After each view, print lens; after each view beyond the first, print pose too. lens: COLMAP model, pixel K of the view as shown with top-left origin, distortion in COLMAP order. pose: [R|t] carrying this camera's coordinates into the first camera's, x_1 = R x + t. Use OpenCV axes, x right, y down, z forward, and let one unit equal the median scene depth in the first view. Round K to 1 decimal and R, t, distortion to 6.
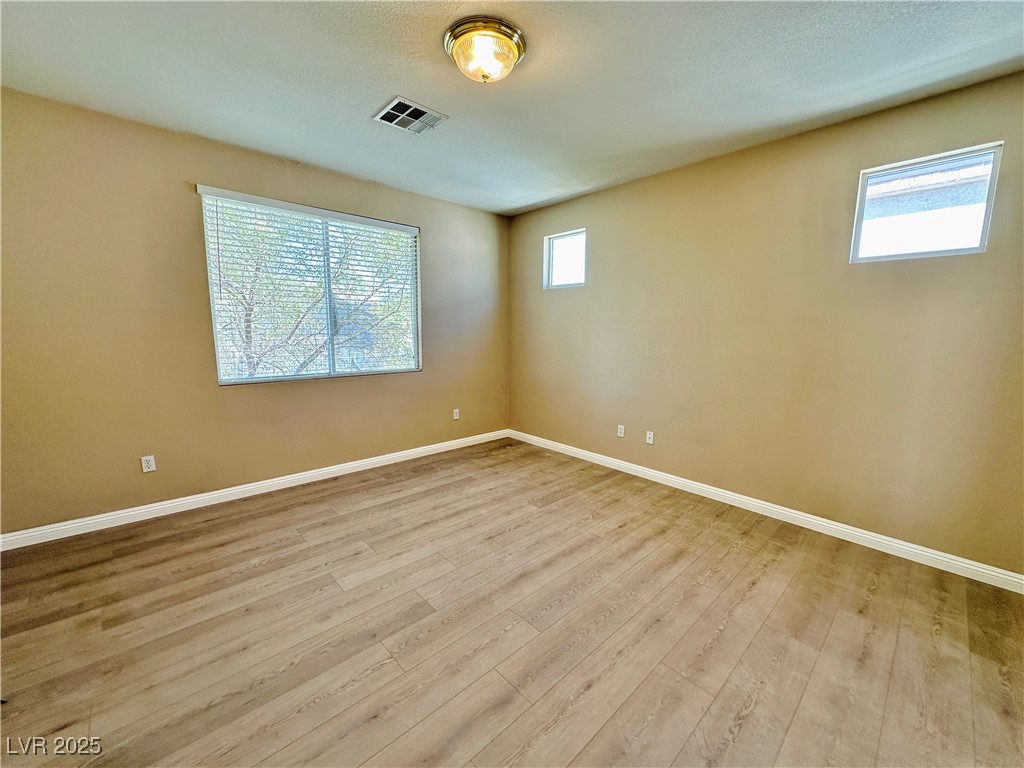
lens RADIAL K [[408.3, 0, 510.7], [0, 408.3, 381.9], [0, 0, 1]] dist [-0.003200, 0.000889]
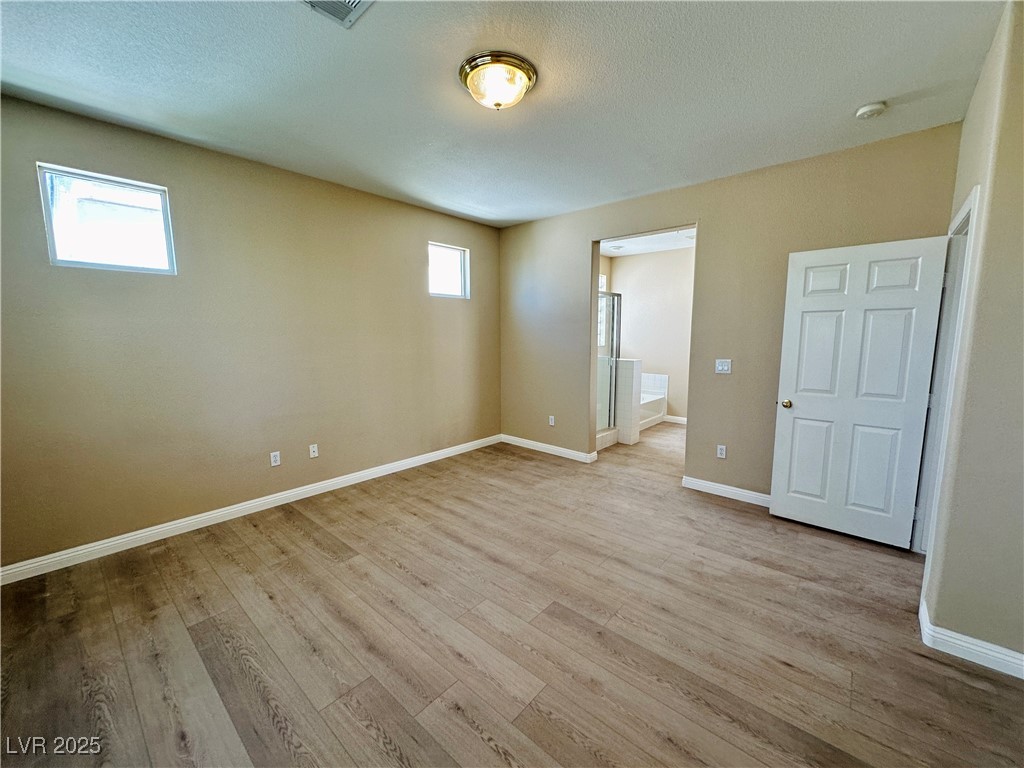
lens RADIAL K [[408.3, 0, 514.4], [0, 408.3, 386.7], [0, 0, 1]] dist [-0.003200, 0.000889]
pose [[-0.107990, -0.142974, 0.983817, -0.850792], [0.130281, 0.979035, 0.156580, -0.134506], [-0.985579, 0.145081, -0.087100, 0.819734]]
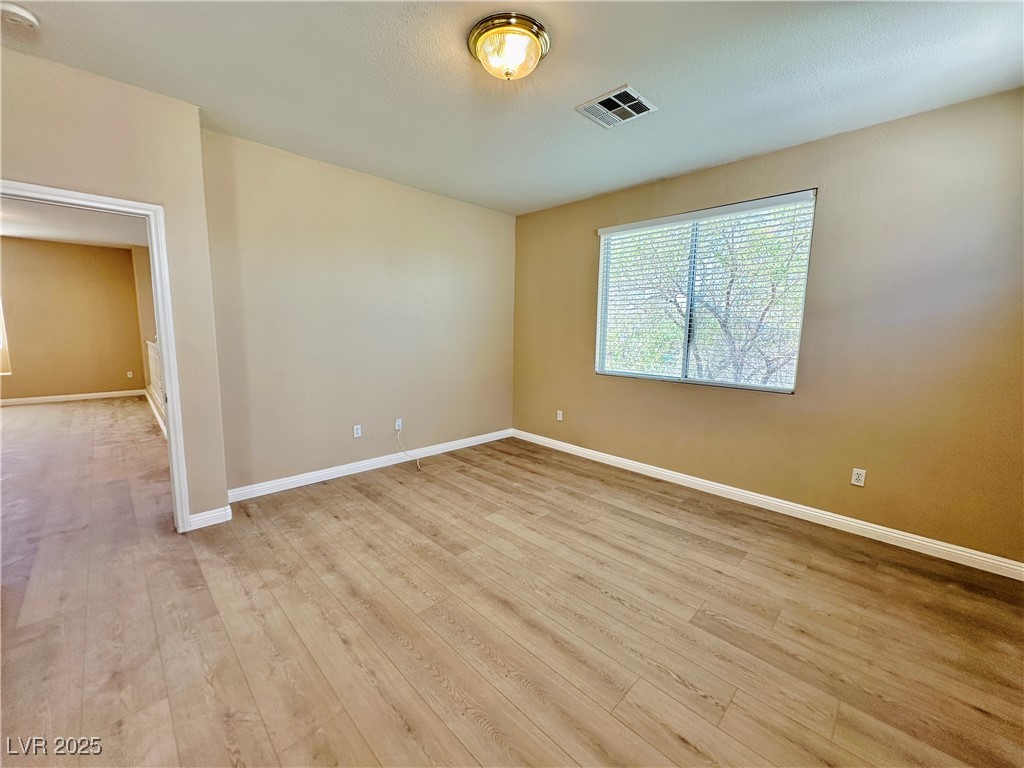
lens RADIAL K [[408.3, 0, 515.4], [0, 408.3, 382.7], [0, 0, 1]] dist [-0.003200, 0.000889]
pose [[0.040788, 0.120006, -0.991935, 0.720328], [-0.148042, 0.982529, 0.112780, -0.086161], [0.988140, 0.142248, 0.057842, 0.756021]]
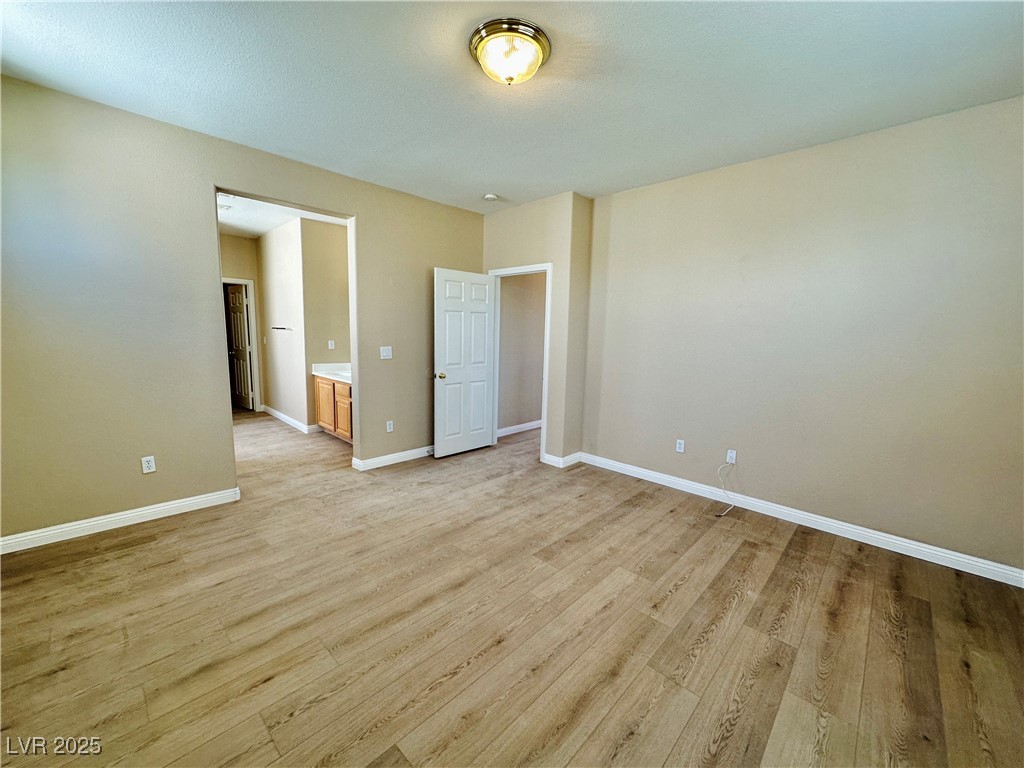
lens RADIAL K [[408.3, 0, 511.9], [0, 408.3, 385.1], [0, 0, 1]] dist [-0.003200, 0.000889]
pose [[-0.997348, -0.027437, -0.067407, -0.014896], [-0.044130, 0.964502, 0.260362, -0.201284], [0.057870, 0.262646, -0.963155, 1.524451]]
